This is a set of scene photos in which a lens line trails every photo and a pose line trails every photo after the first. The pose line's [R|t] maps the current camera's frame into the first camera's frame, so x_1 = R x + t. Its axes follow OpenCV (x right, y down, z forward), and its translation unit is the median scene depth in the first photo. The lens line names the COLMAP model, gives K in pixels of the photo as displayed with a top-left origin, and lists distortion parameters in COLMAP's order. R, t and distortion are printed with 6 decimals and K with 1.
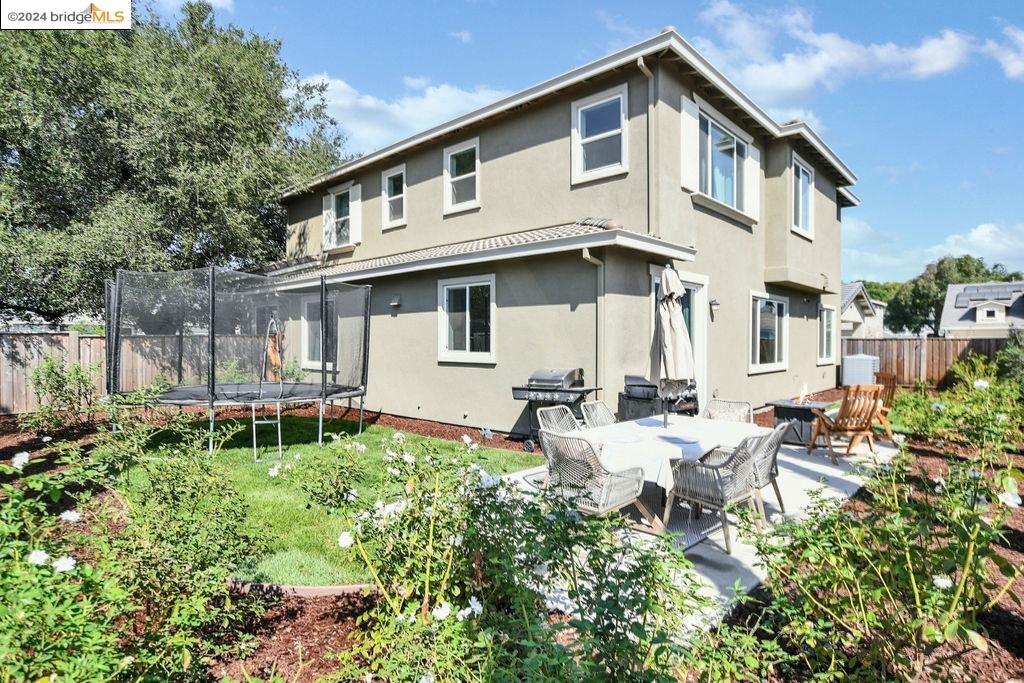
lens RADIAL K [[557.2, 0, 510.2], [0, 557.2, 341.8], [0, 0, 1]] dist [-0.001217, -0.003037]
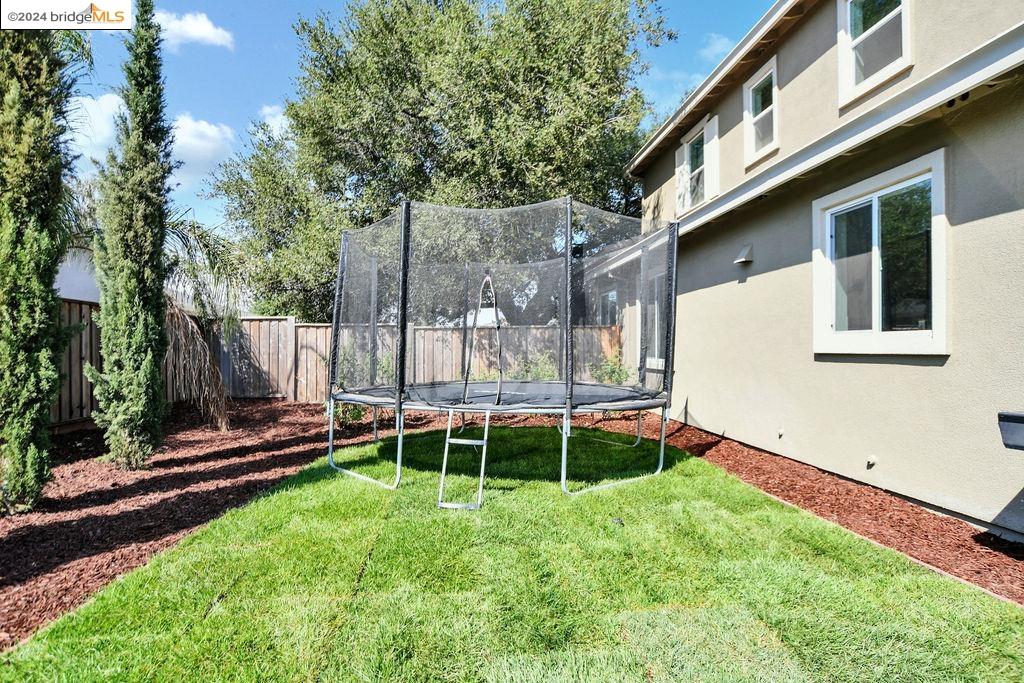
lens RADIAL K [[557.2, 0, 512.9], [0, 557.2, 343.8], [0, 0, 1]] dist [-0.001217, -0.003037]
pose [[0.759087, -0.007862, -0.650942, -0.000762], [0.001524, 0.999946, -0.010300, 0.029366], [0.650988, 0.006826, 0.759058, 0.381029]]
